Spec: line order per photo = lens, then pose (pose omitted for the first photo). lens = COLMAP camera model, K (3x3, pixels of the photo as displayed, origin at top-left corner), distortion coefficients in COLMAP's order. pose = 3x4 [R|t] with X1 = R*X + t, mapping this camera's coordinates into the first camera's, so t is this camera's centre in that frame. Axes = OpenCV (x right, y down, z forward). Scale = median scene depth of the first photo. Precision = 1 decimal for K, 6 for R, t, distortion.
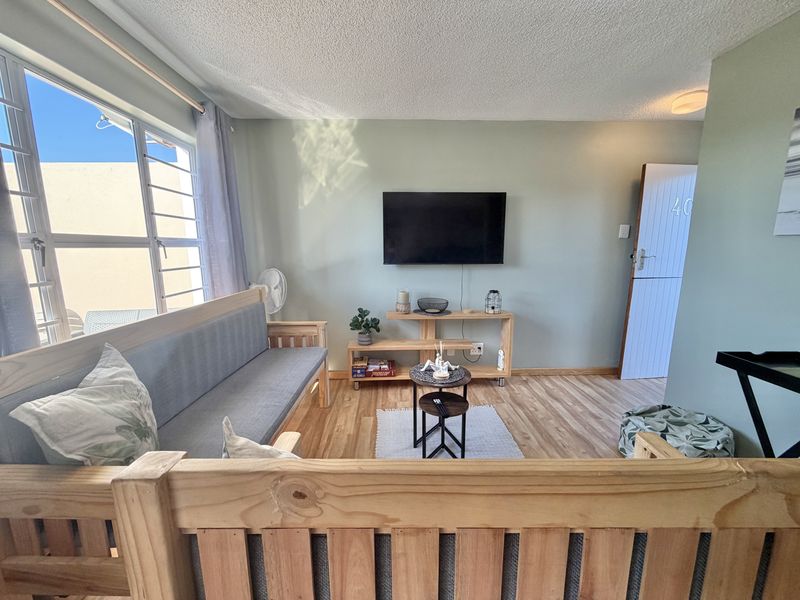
lens RADIAL K [[316.1, 0, 400.0], [0, 316.1, 300.0], [0, 0, 1]] dist [-0.000399, -0.000021]
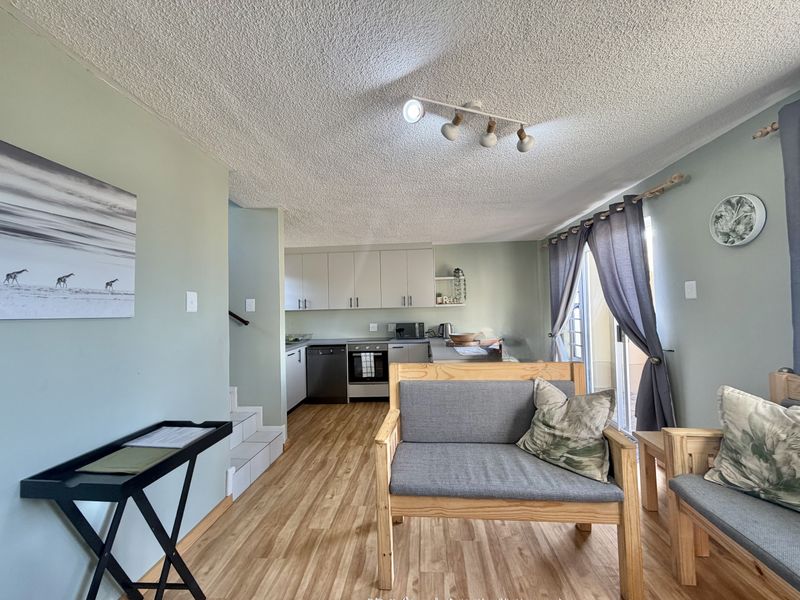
lens RADIAL K [[316.1, 0, 400.0], [0, 316.1, 300.0], [0, 0, 1]] dist [-0.000399, -0.000021]
pose [[-0.995111, 0.031663, 0.093555, 0.185685], [0.044798, 0.988879, 0.141815, -0.163113], [-0.088024, 0.145312, -0.985462, 0.859123]]
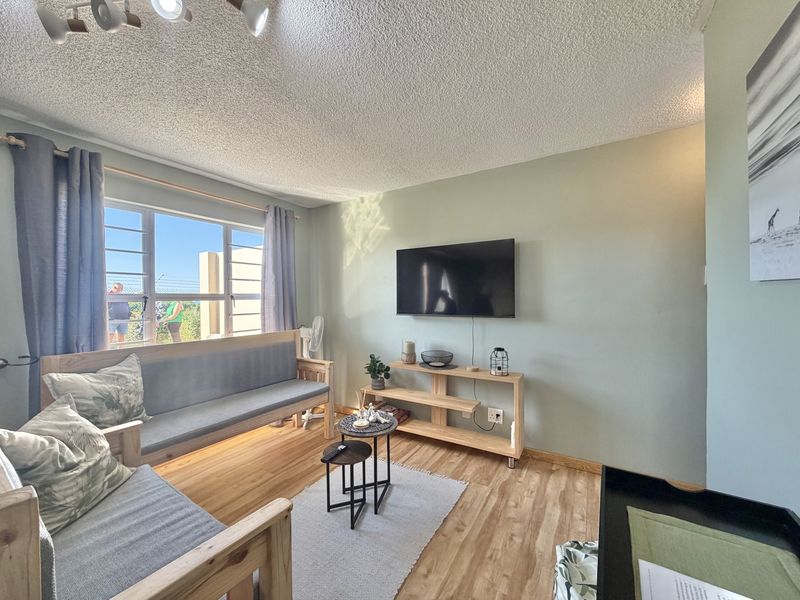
lens RADIAL K [[316.1, 0, 400.0], [0, 316.1, 300.0], [0, 0, 1]] dist [-0.000399, -0.000021]
pose [[0.840438, -0.000343, -0.541908, 0.559795], [-0.084650, 0.987641, -0.131909, -0.023578], [0.535255, 0.156733, 0.830022, 0.113254]]
